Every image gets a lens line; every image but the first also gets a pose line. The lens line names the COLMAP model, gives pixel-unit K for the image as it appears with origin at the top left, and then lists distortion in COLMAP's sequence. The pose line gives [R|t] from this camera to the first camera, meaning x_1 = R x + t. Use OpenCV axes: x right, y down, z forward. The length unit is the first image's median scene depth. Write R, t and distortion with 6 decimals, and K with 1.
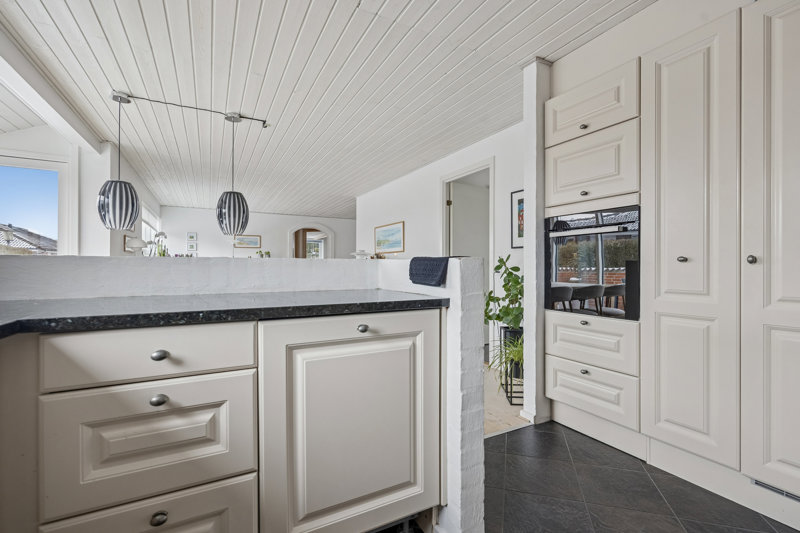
lens RADIAL K [[359.0, 0, 400.0], [0, 359.0, 266.5], [0, 0, 1]] dist [0.000533, 0.000042]
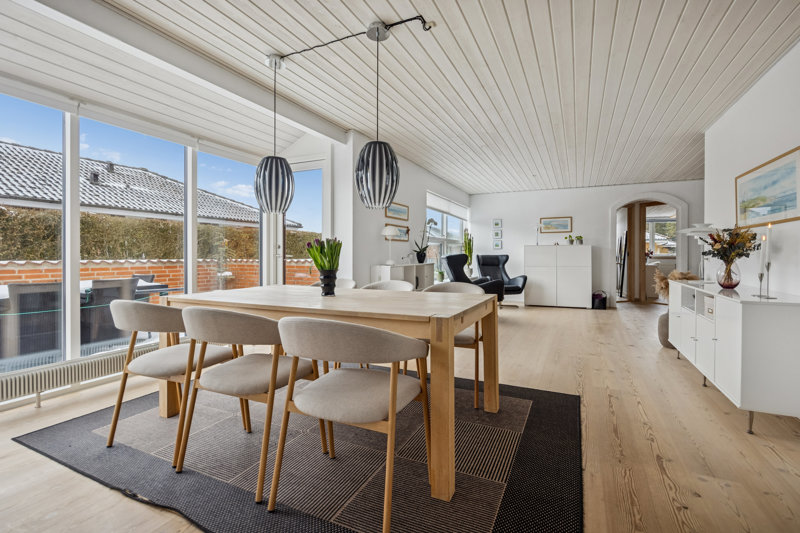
lens RADIAL K [[365.8, 0, 404.9], [0, 365.8, 257.2], [0, 0, 1]] dist [-0.002257, -0.000298]
pose [[0.603284, 0.002960, -0.797521, 0.045997], [0.000773, 0.999990, 0.004297, 0.000558], [0.797526, -0.003209, 0.603276, 0.263972]]
